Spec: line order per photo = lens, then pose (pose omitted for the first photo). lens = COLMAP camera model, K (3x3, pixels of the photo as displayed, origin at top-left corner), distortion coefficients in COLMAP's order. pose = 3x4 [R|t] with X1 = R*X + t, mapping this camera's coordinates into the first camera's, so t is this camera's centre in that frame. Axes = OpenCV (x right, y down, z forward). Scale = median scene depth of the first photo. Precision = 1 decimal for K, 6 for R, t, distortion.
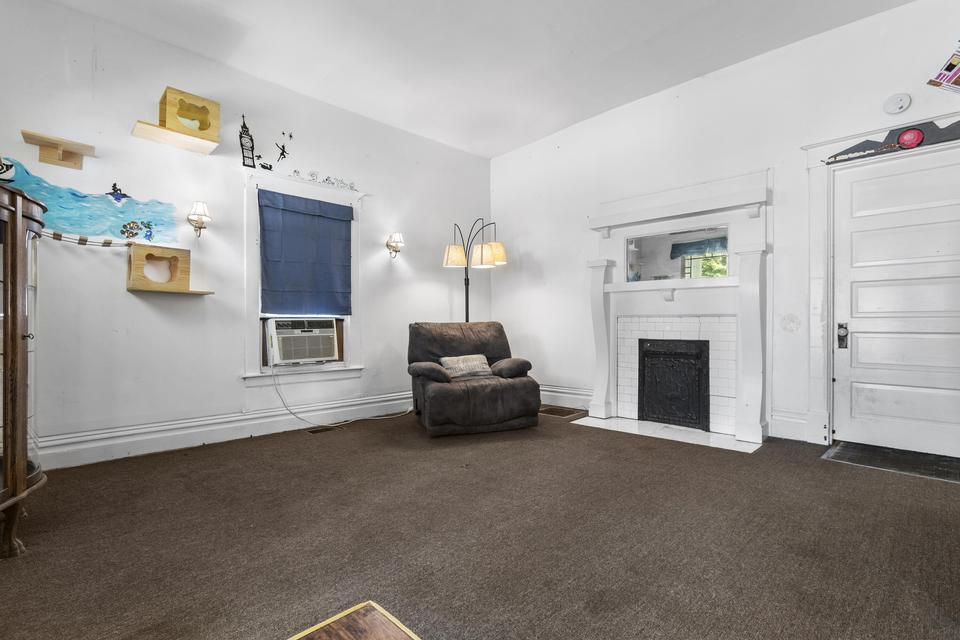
lens RADIAL K [[458.4, 0, 479.6], [0, 458.4, 321.7], [0, 0, 1]] dist [0.002153, 0.000253]
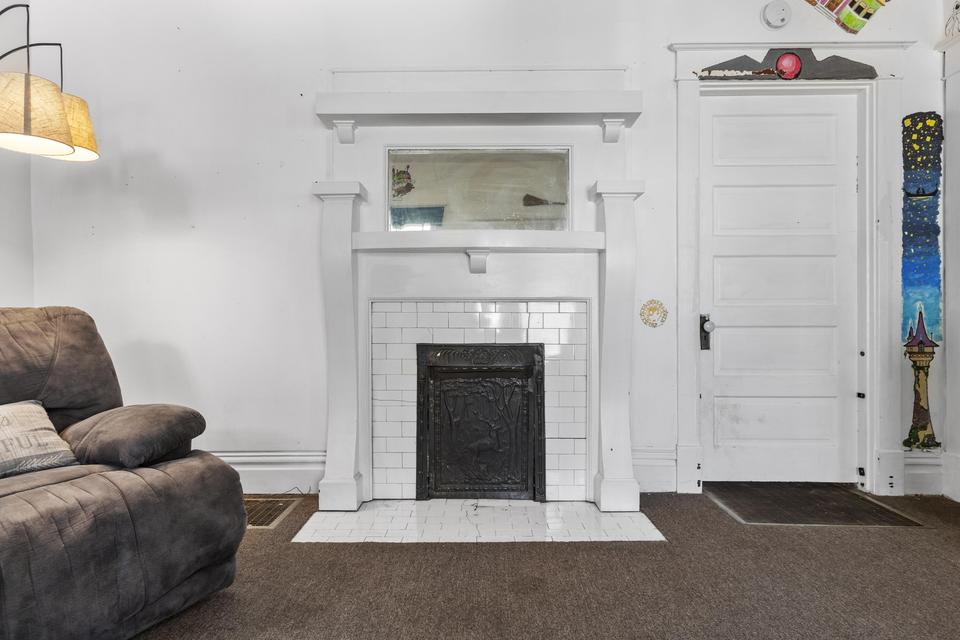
lens RADIAL K [[559.6, 0, 481.6], [0, 559.6, 329.5], [0, 0, 1]] dist [-0.007207, 0.005332]
pose [[0.728273, -0.007437, 0.685247, -0.037204], [-0.000573, 0.999934, 0.011462, 0.014378], [-0.685287, -0.008740, 0.728221, 0.519839]]
